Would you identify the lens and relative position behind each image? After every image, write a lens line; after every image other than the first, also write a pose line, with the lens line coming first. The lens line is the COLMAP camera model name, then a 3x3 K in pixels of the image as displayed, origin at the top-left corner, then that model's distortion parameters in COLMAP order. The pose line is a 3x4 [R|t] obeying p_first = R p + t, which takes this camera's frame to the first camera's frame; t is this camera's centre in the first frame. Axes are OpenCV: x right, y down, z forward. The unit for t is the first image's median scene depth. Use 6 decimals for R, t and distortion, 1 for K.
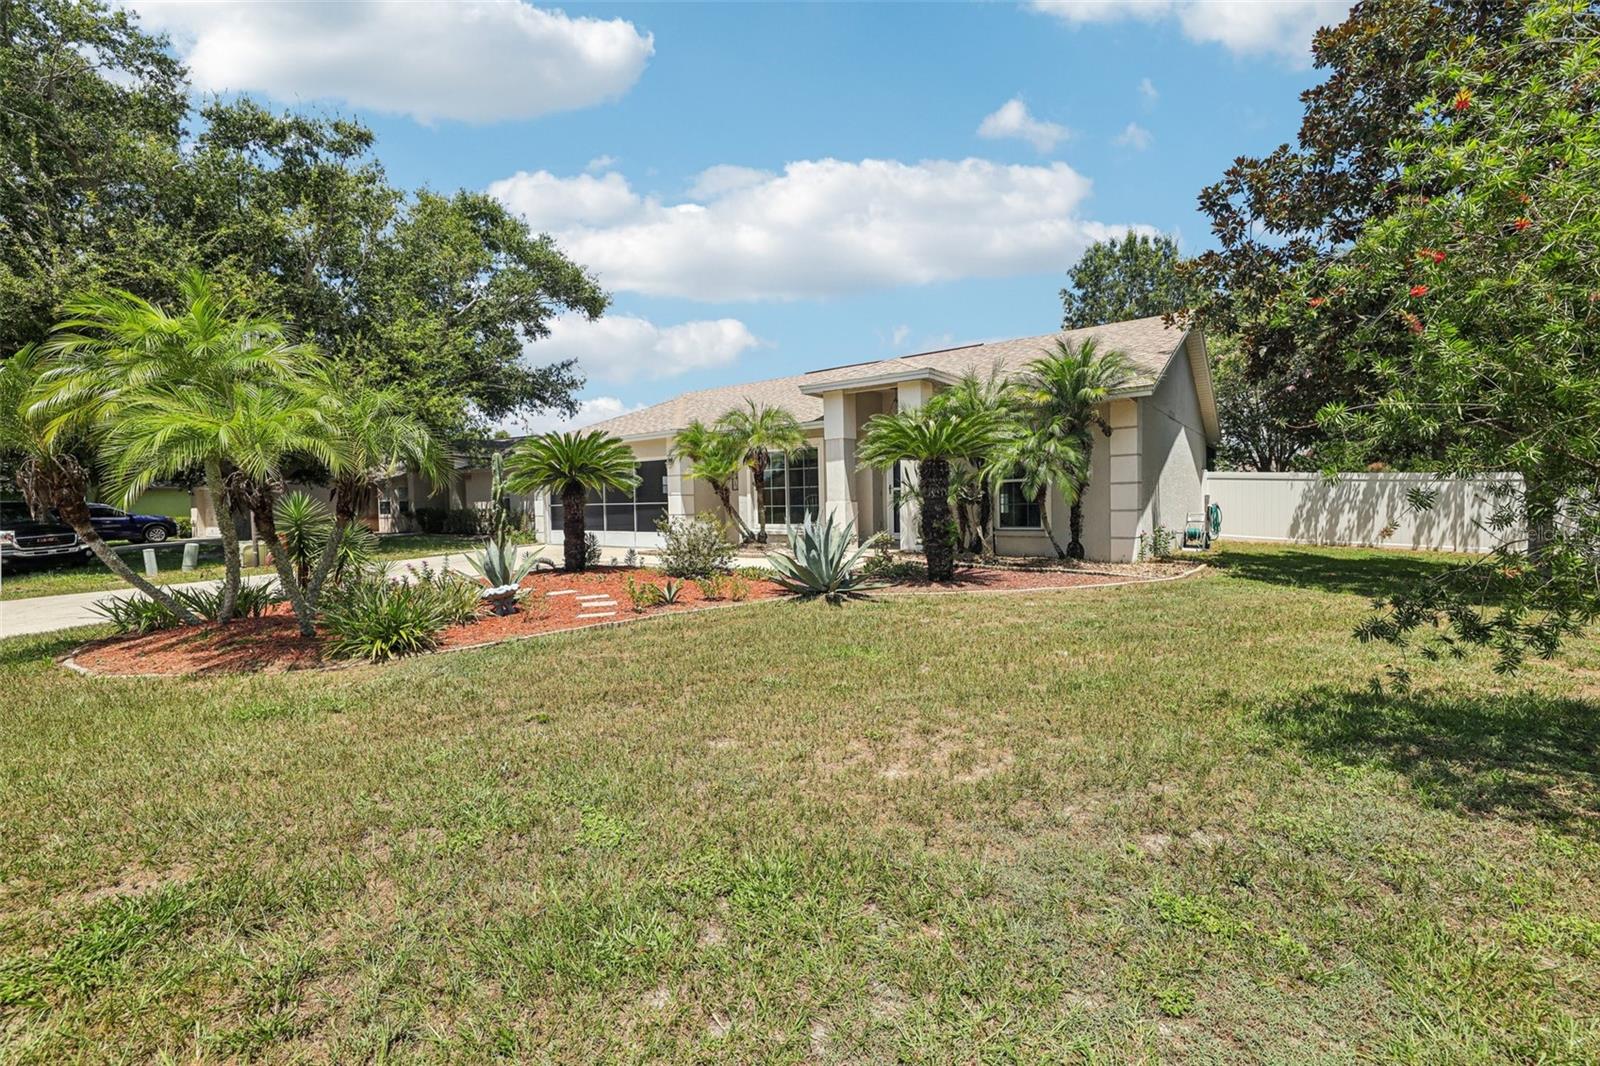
lens RADIAL K [[680.1, 0, 800.0], [0, 680.1, 533.0], [0, 0, 1]] dist [0.000024, -0.000263]
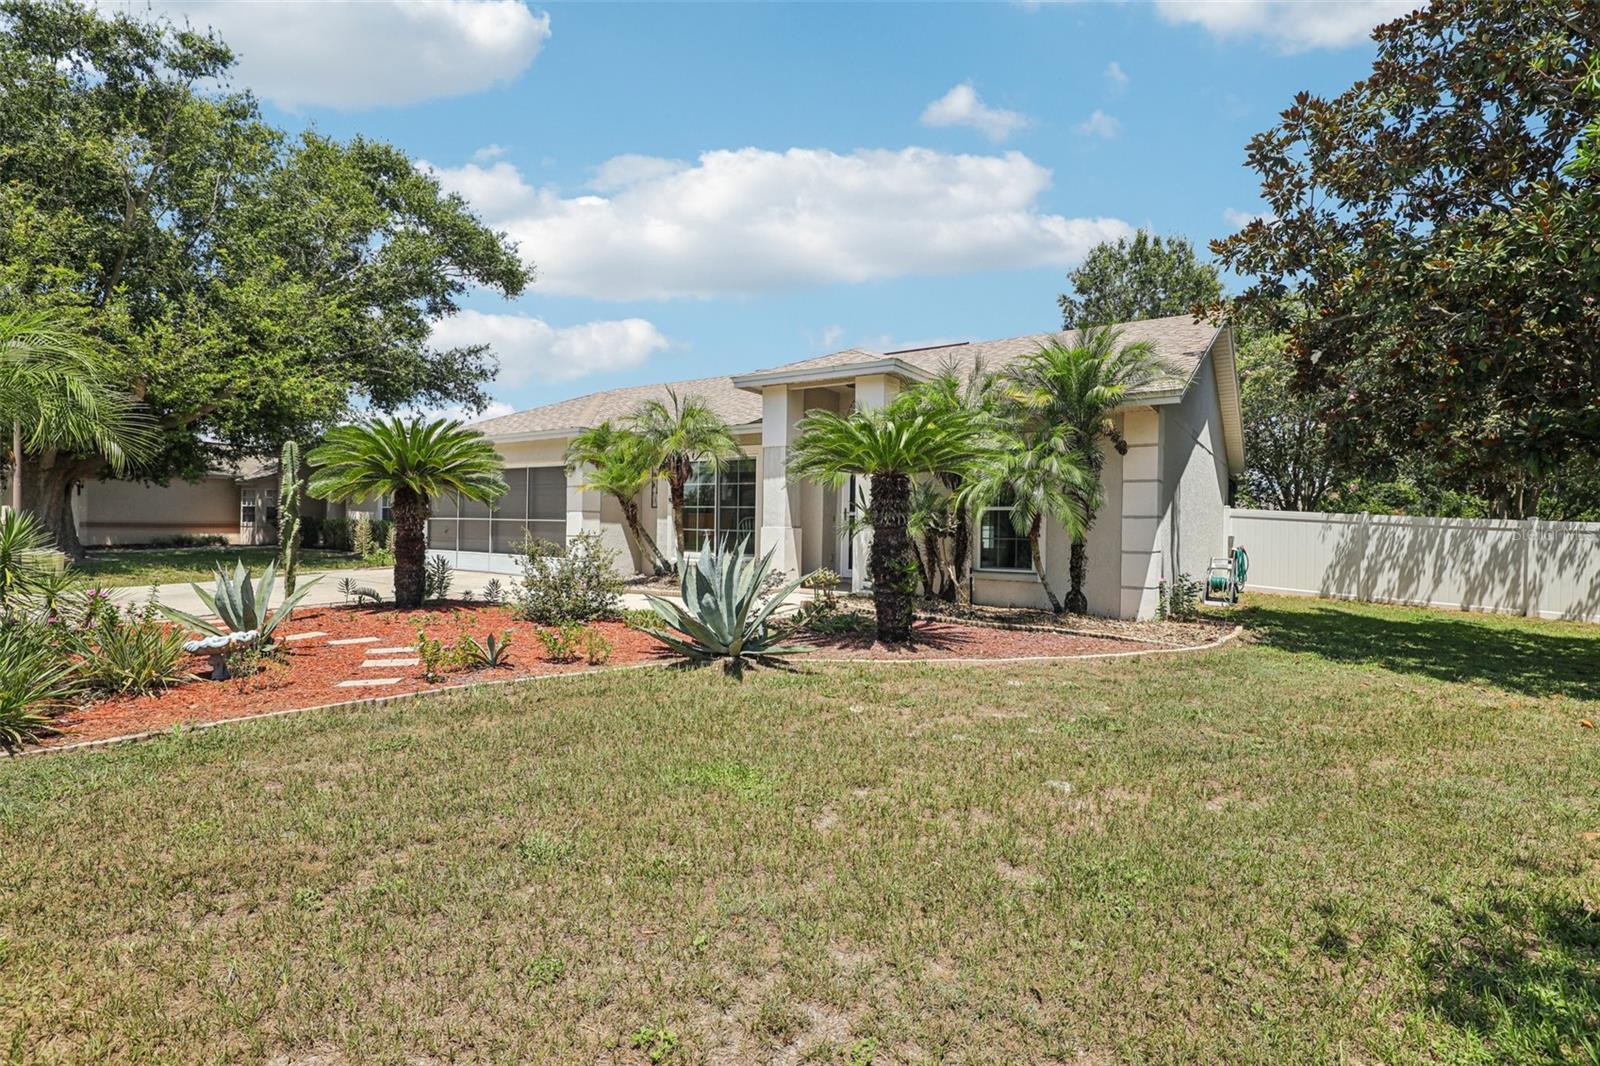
lens RADIAL K [[771.0, 0, 798.5], [0, 771.0, 539.6], [0, 0, 1]] dist [0.000502, -0.000496]
pose [[0.998231, 0.037474, 0.046165, 0.047083], [-0.036093, 0.998886, -0.030391, -0.006507], [-0.047253, 0.028671, 0.998471, 0.134820]]
